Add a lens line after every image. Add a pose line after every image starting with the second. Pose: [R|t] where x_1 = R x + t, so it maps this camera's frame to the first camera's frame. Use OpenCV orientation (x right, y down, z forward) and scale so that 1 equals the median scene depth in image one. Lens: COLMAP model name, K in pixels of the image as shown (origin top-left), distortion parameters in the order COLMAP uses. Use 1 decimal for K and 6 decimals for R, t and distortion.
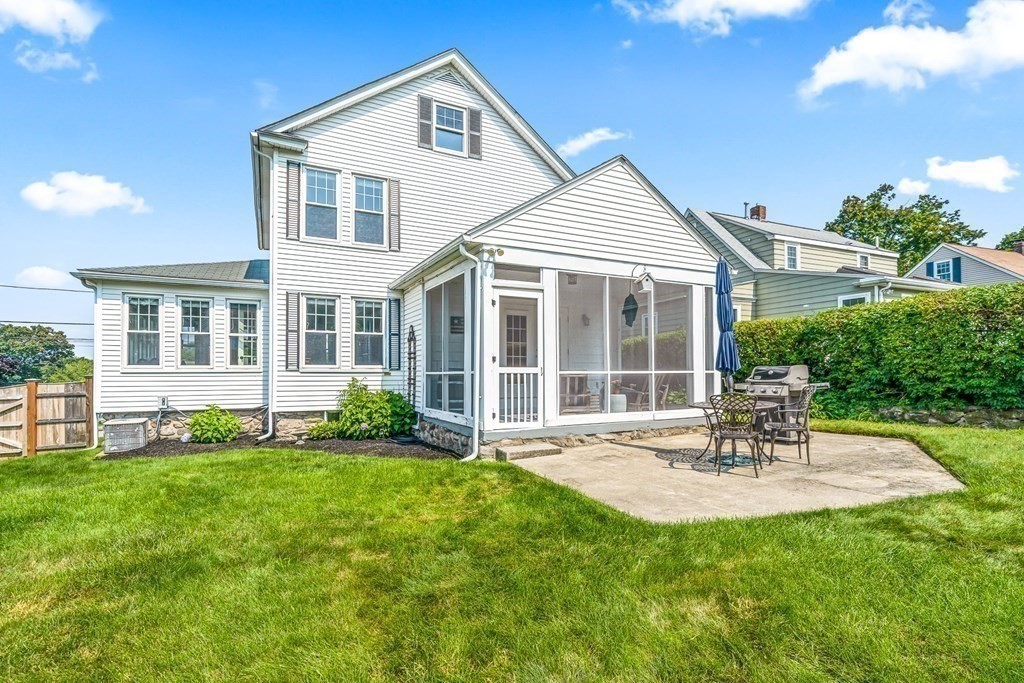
lens RADIAL K [[484.1, 0, 513.3], [0, 484.1, 363.2], [0, 0, 1]] dist [-0.000901, 0.000047]
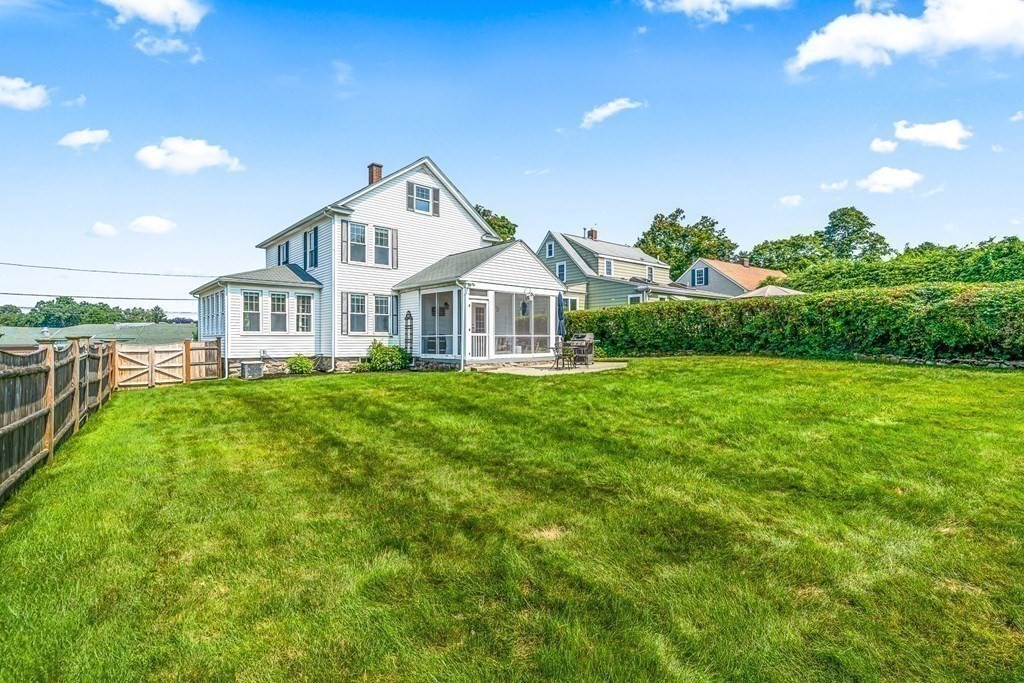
lens RADIAL K [[474.4, 0, 512.0], [0, 474.4, 341.5], [0, 0, 1]] dist [0.000609, 0.000132]
pose [[0.964127, 0.000998, 0.265440, -0.316848], [-0.006473, 0.999784, 0.019753, 0.001426], [-0.265363, -0.020762, 0.963925, -0.889890]]
